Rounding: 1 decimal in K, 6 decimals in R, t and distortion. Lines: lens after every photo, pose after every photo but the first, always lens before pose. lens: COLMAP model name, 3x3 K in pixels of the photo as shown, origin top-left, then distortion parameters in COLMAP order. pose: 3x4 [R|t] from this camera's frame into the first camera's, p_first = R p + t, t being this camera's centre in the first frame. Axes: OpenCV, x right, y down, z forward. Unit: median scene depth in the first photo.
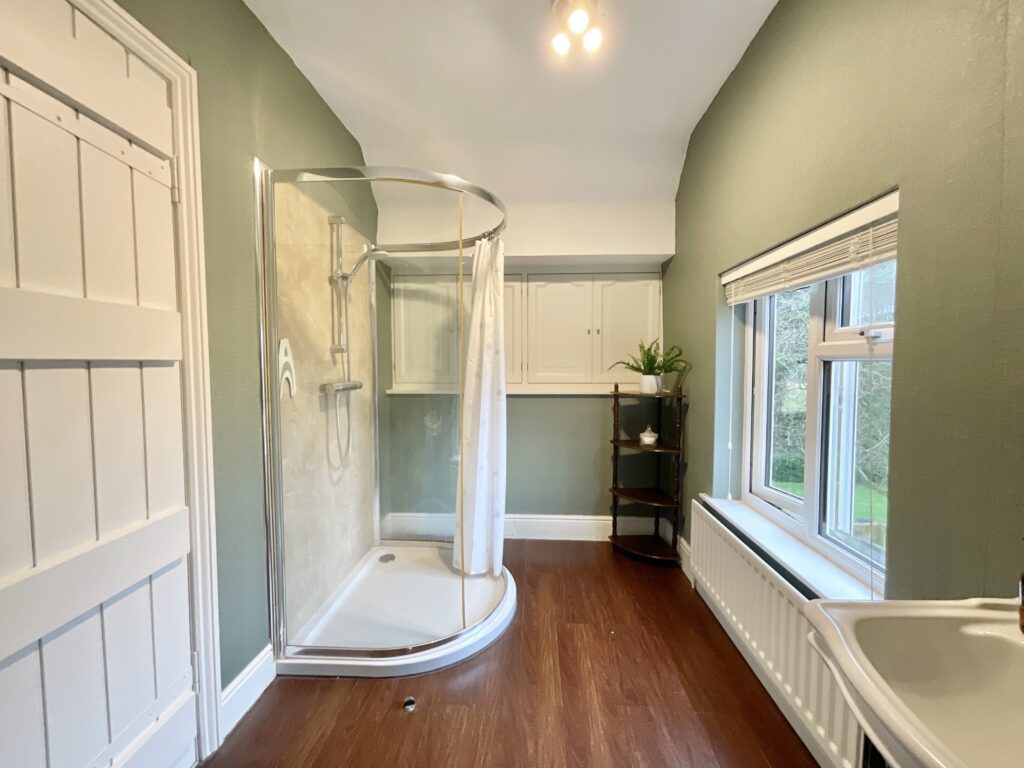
lens RADIAL K [[416.3, 0, 513.7], [0, 416.3, 385.9], [0, 0, 1]] dist [-0.003587, -0.000262]
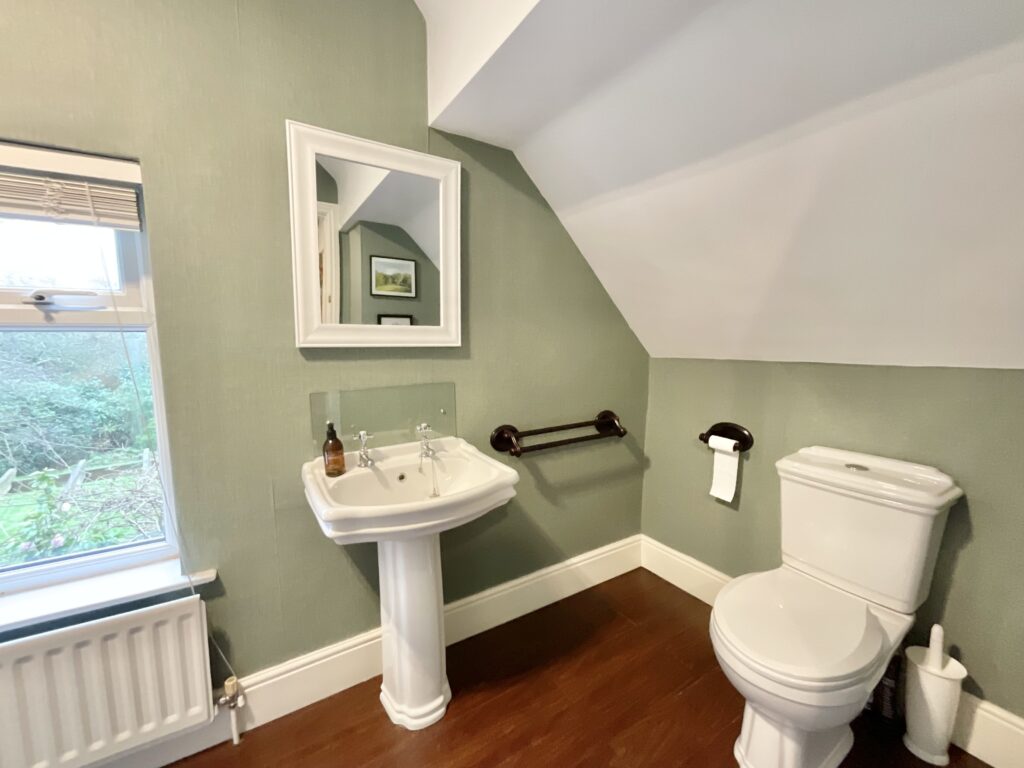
lens RADIAL K [[416.3, 0, 511.2], [0, 416.3, 386.0], [0, 0, 1]] dist [-0.003587, -0.000262]
pose [[-0.582248, -0.088126, 0.808221, -0.392069], [0.038002, 0.990071, 0.135331, -0.042591], [-0.812123, 0.109510, -0.573118, 0.820074]]
